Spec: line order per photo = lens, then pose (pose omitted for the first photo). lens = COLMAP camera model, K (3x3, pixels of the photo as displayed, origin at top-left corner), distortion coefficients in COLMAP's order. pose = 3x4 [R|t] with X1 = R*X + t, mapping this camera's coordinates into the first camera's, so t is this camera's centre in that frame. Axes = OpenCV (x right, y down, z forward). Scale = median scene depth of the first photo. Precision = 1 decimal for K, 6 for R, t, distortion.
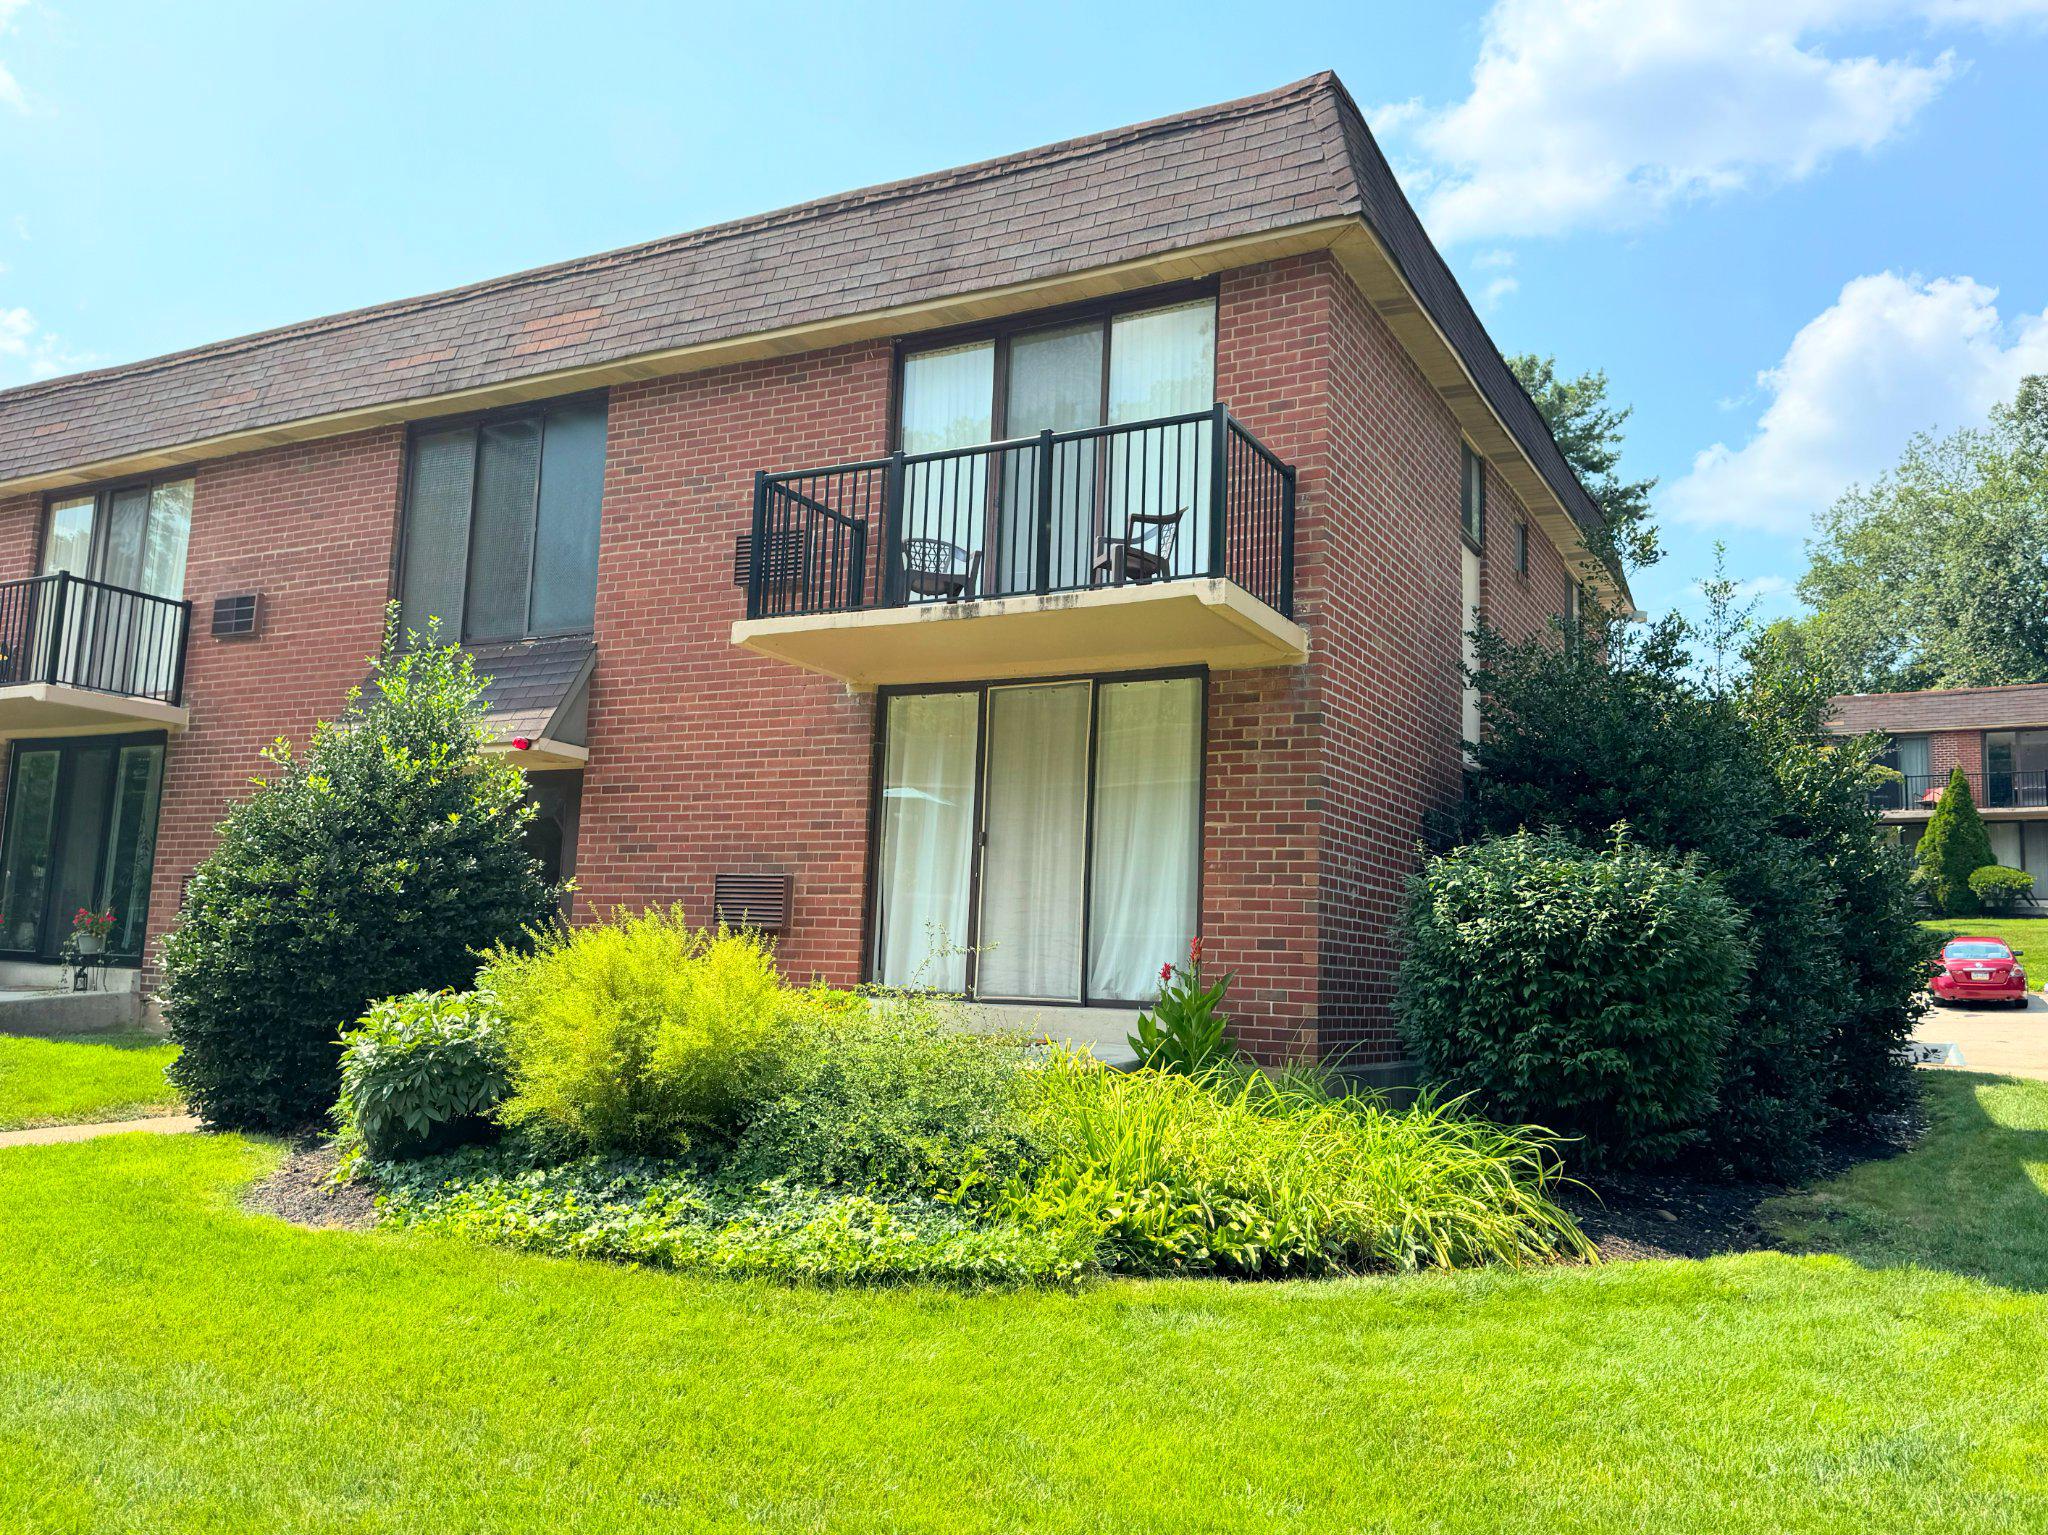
lens RADIAL K [[1611.2, 0, 1025.5], [0, 1611.2, 768.2], [0, 0, 1]] dist [-0.116200, 0.002318]
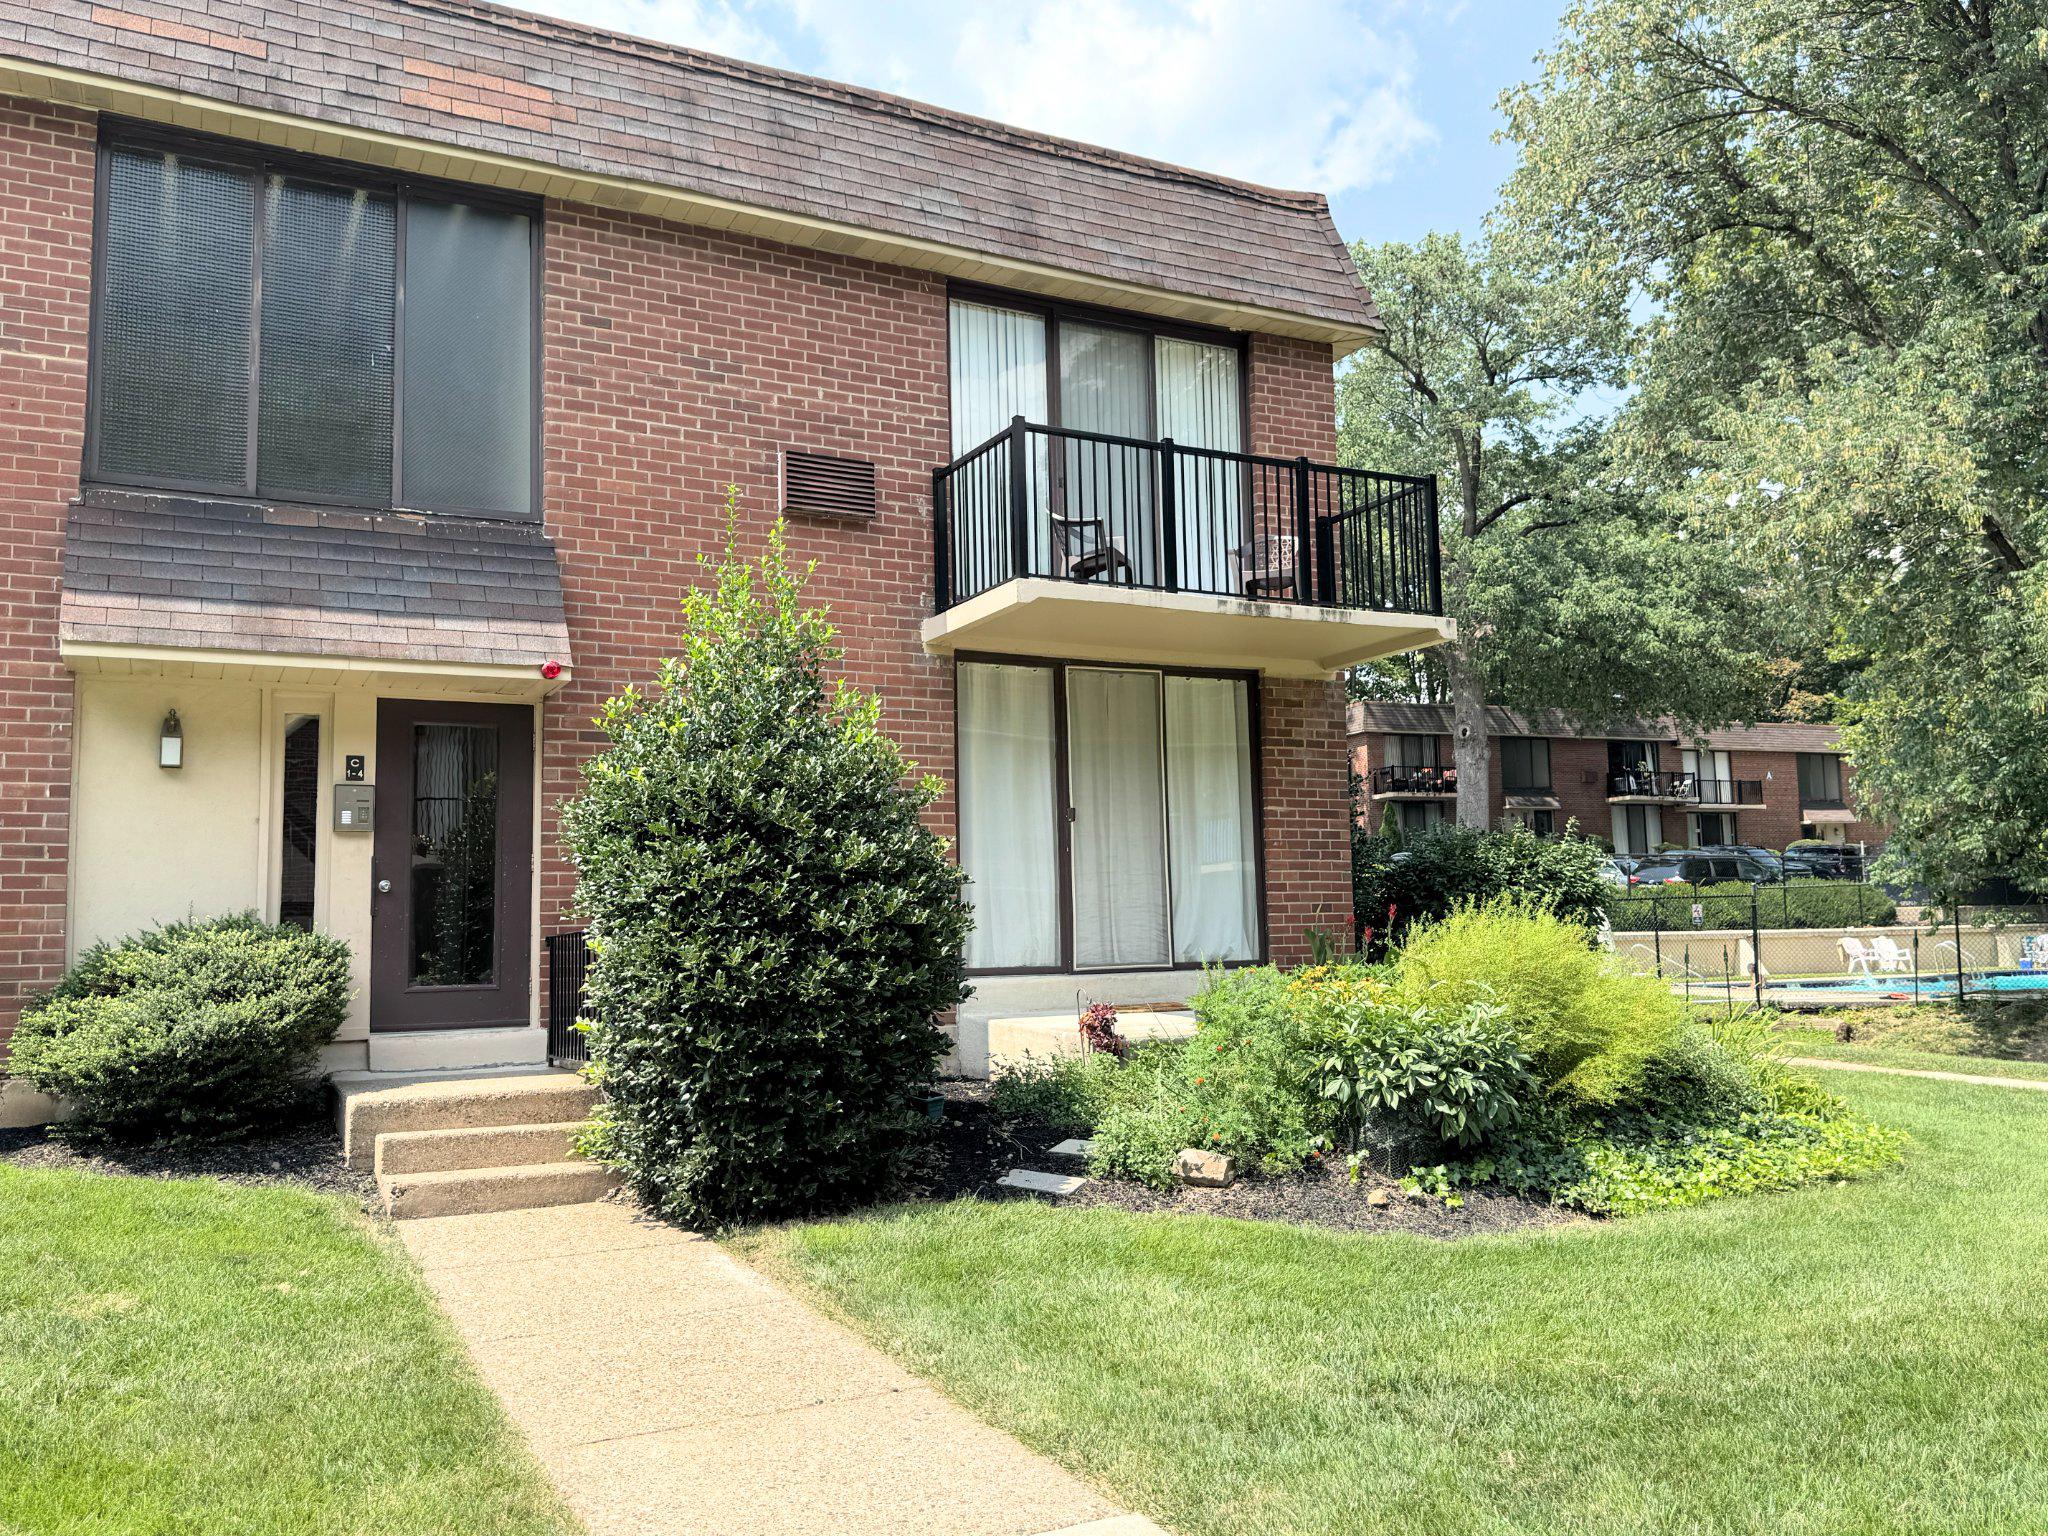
lens RADIAL K [[1611.2, 0, 1025.5], [0, 1611.2, 768.7], [0, 0, 1]] dist [-0.116200, 0.002318]
pose [[0.541605, 0.035525, 0.839882, -0.927252], [-0.064173, 0.997938, -0.000829, 0.017725], [-0.838180, -0.053449, 0.542769, 0.488542]]
